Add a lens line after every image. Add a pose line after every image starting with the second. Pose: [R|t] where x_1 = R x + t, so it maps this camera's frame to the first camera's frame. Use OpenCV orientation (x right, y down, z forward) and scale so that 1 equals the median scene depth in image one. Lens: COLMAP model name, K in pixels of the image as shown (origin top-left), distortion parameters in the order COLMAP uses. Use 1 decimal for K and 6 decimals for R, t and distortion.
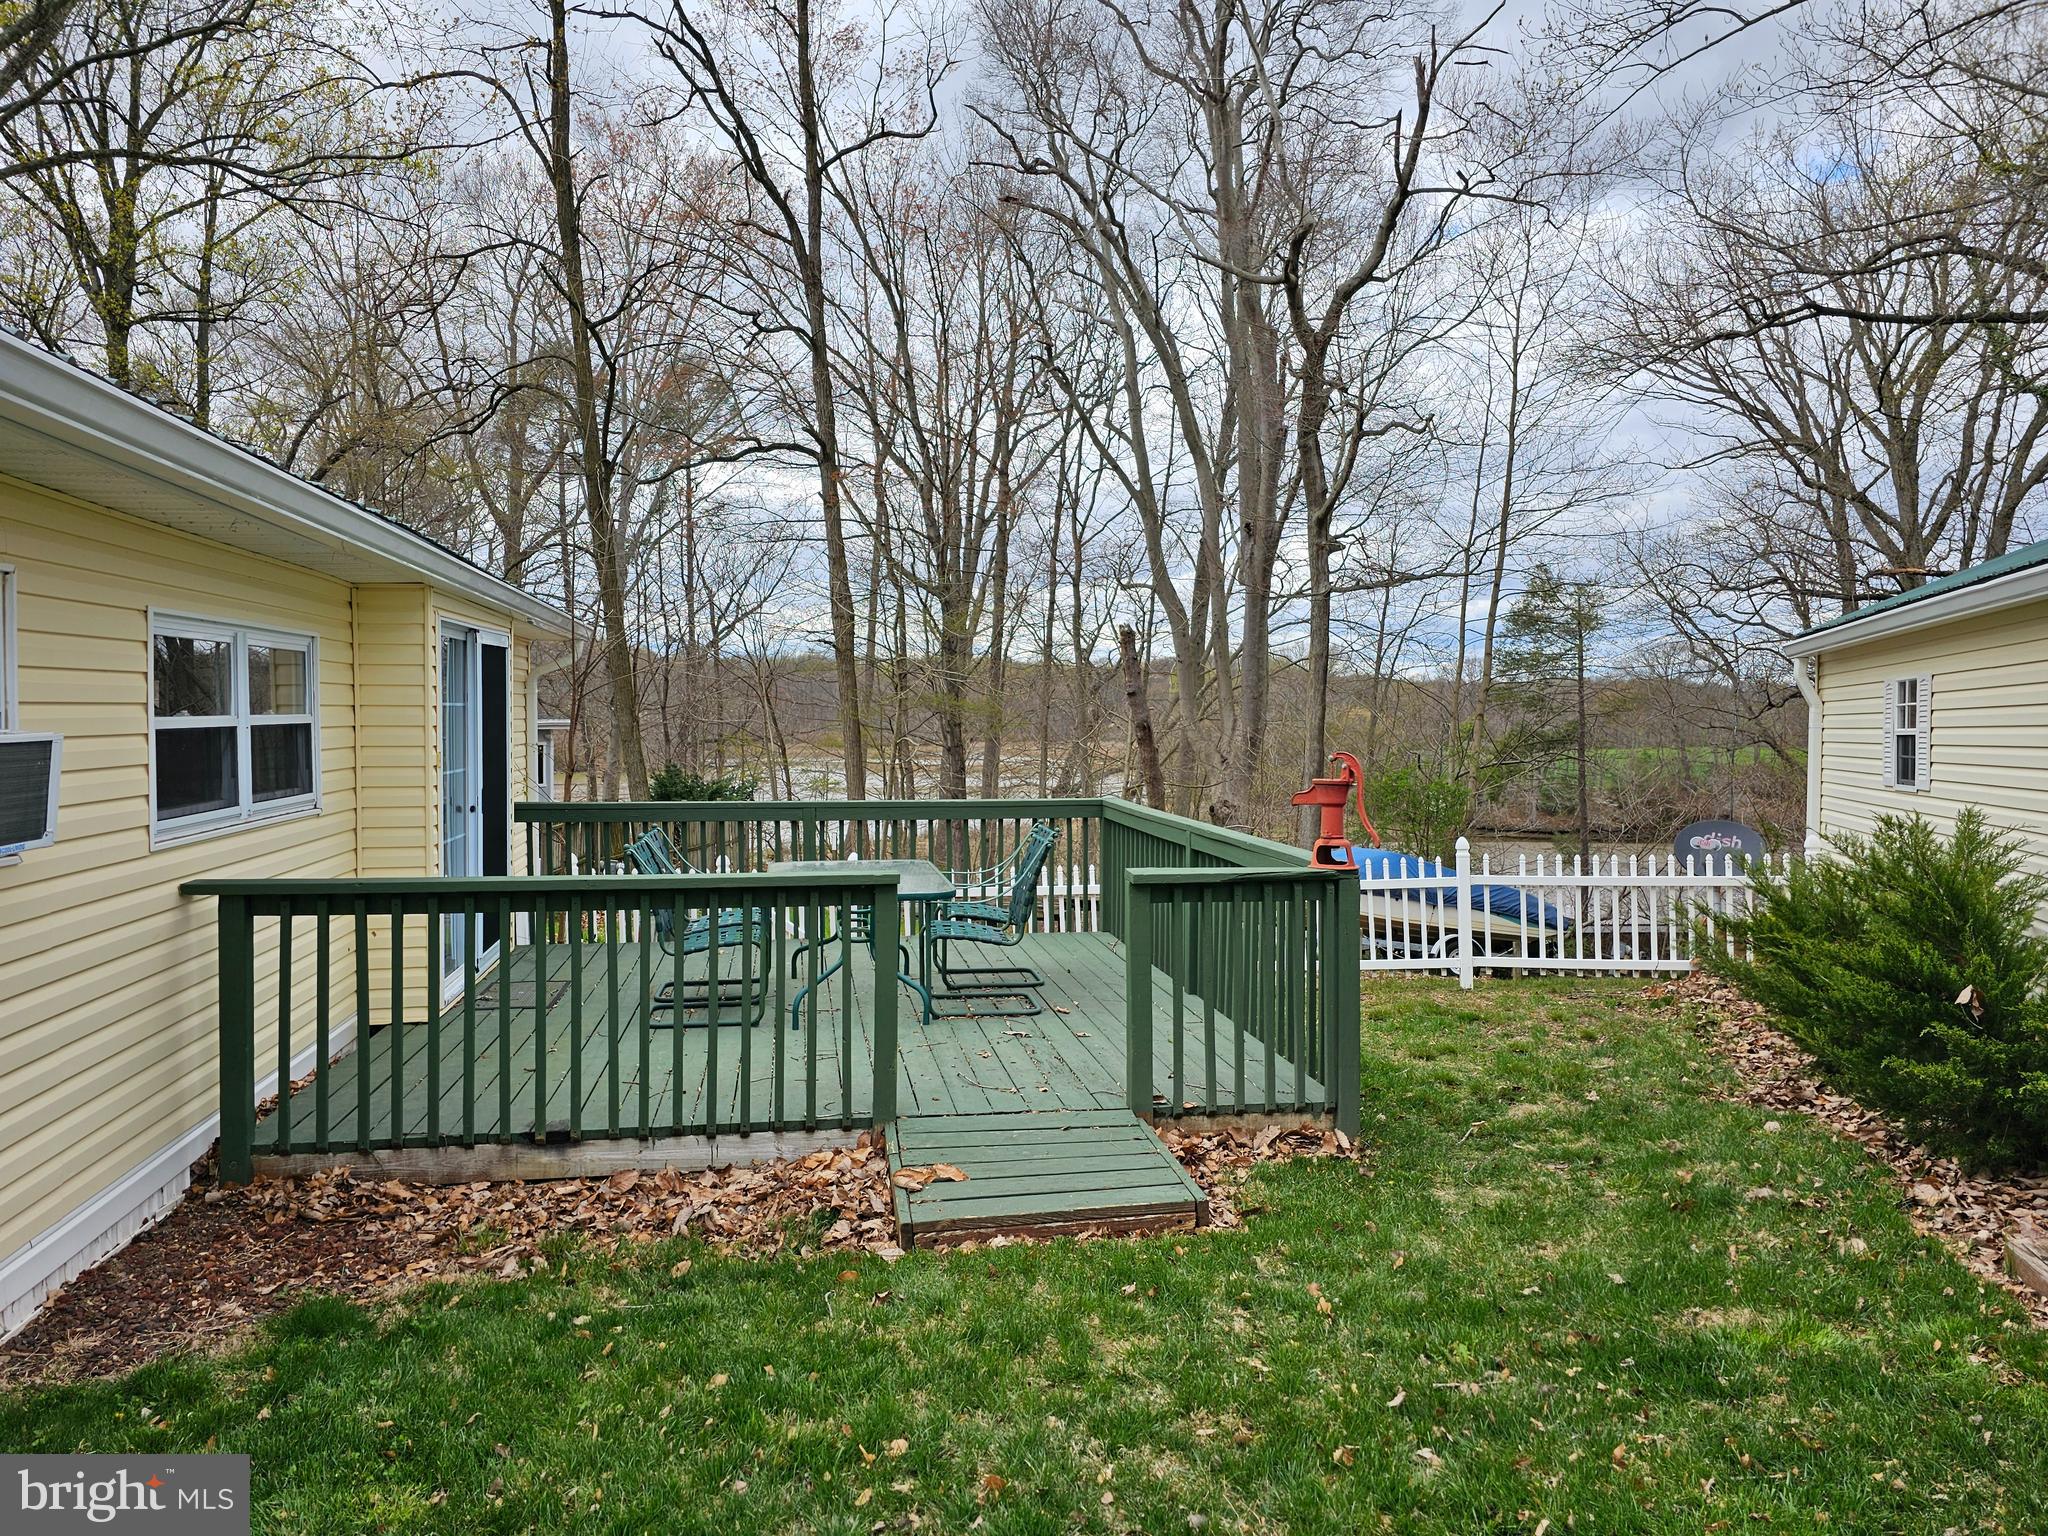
lens RADIAL K [[1381.0, 0, 1025.1], [0, 1381.0, 766.2], [0, 0, 1]] dist [0.061699, -0.040212]
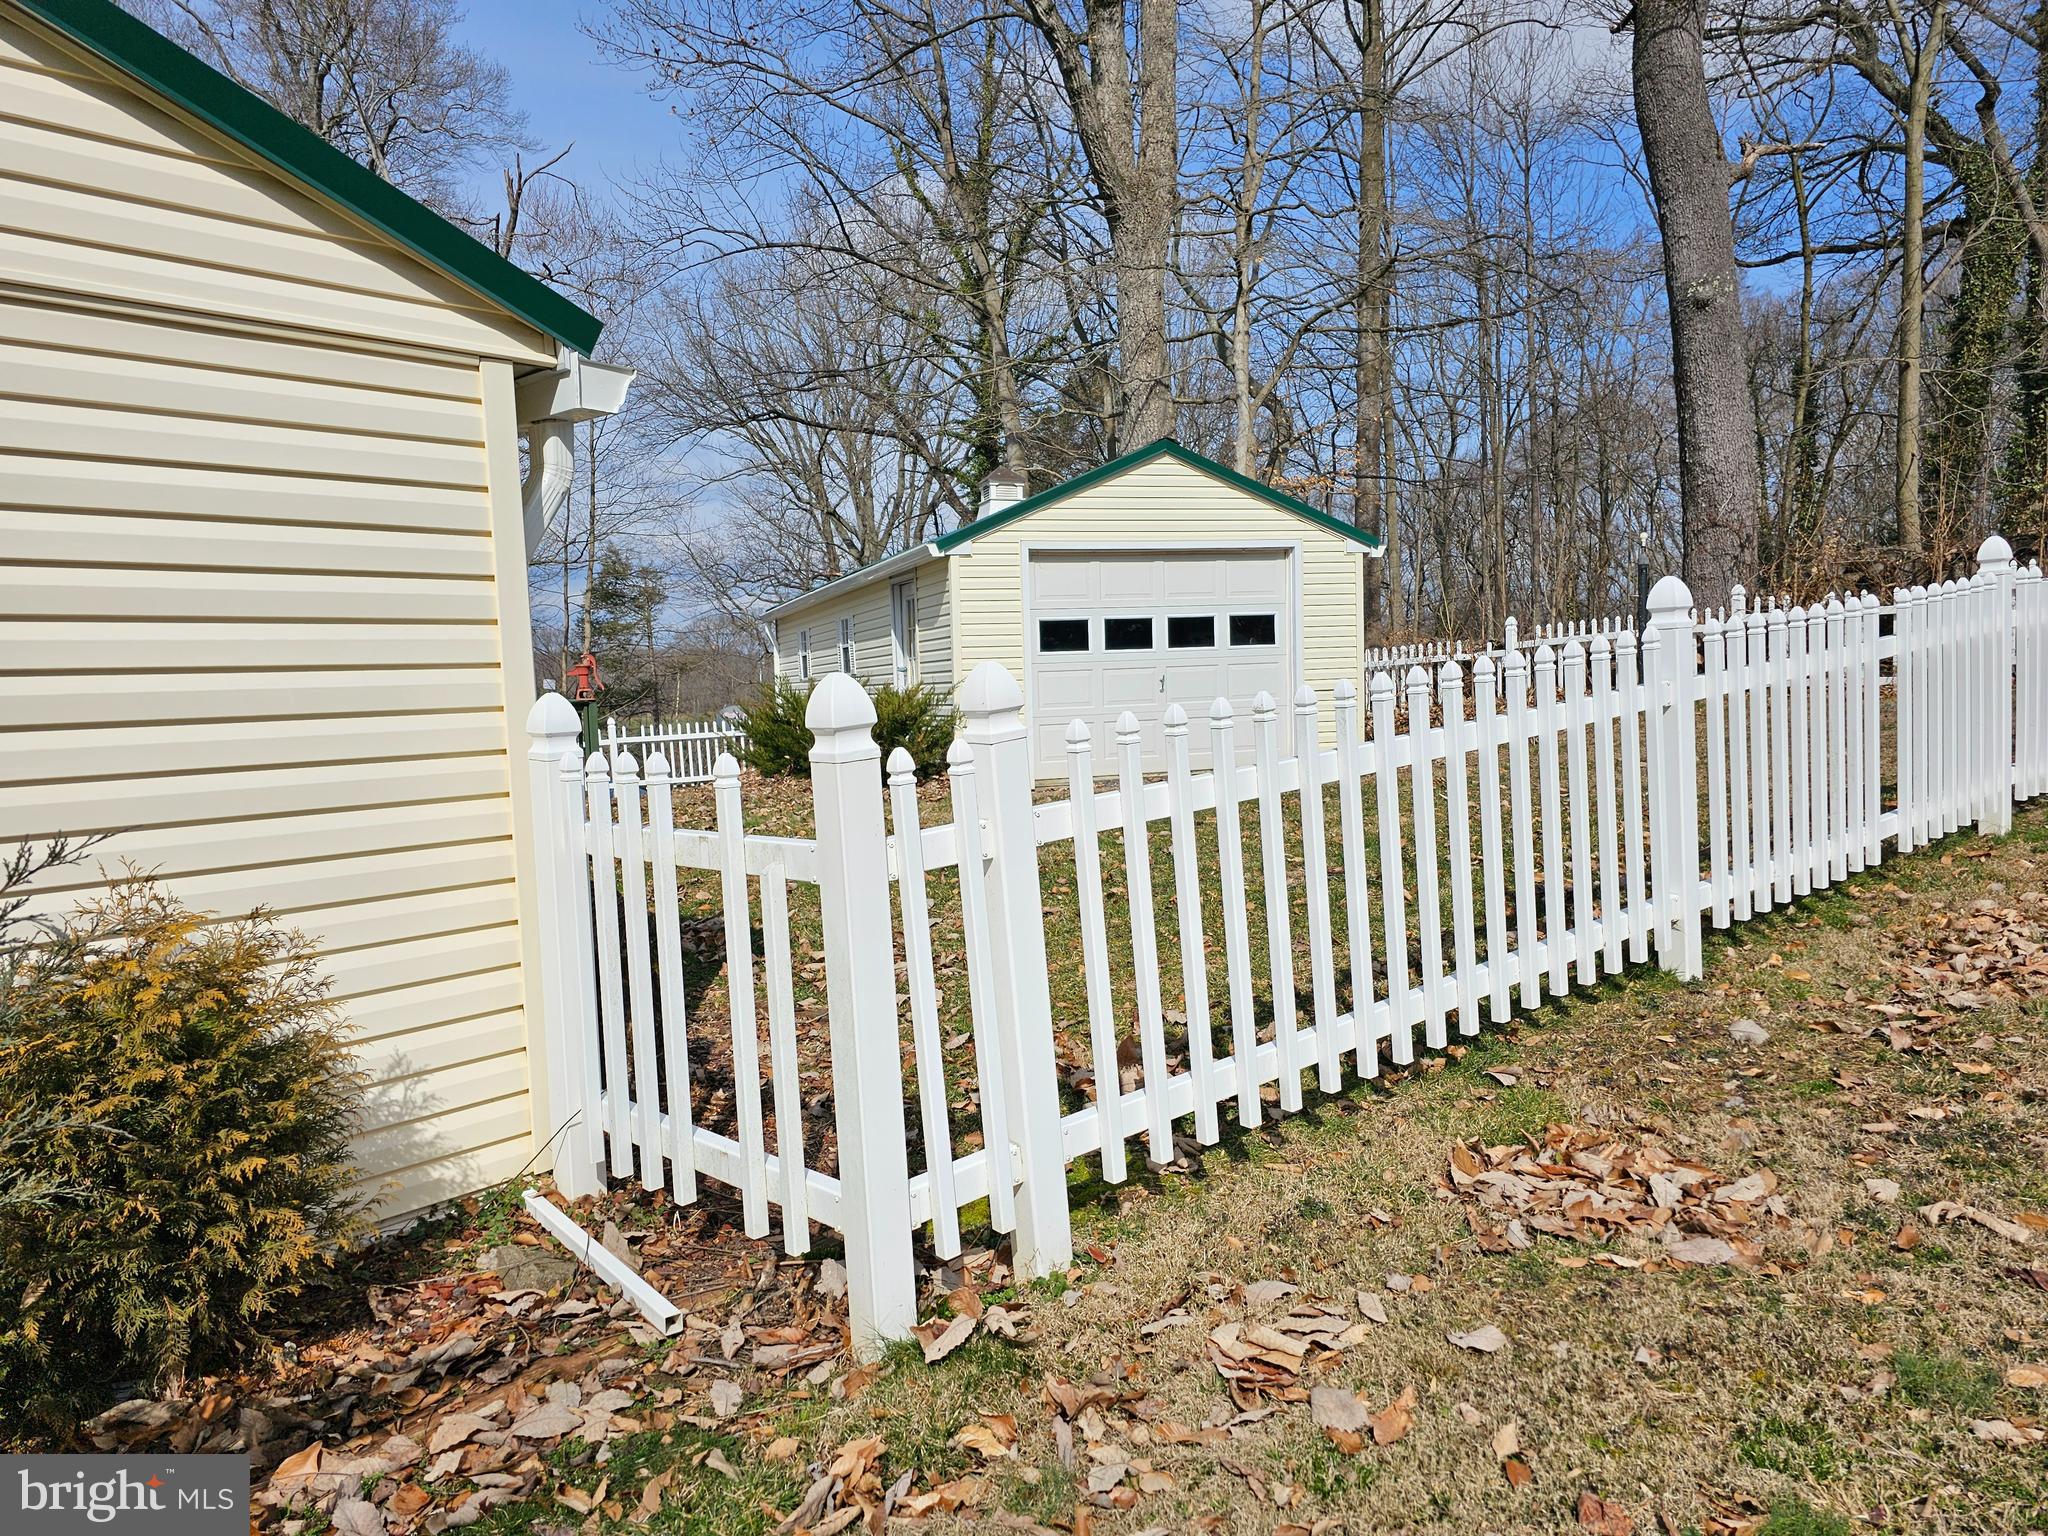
lens RADIAL K [[1381.0, 0, 1026.2], [0, 1381.0, 765.9], [0, 0, 1]] dist [0.061699, -0.040212]
pose [[0.795742, -0.061145, 0.602542, -0.092227], [0.050831, 0.998123, 0.034158, 0.022056], [-0.603499, 0.003447, 0.797356, -0.202155]]
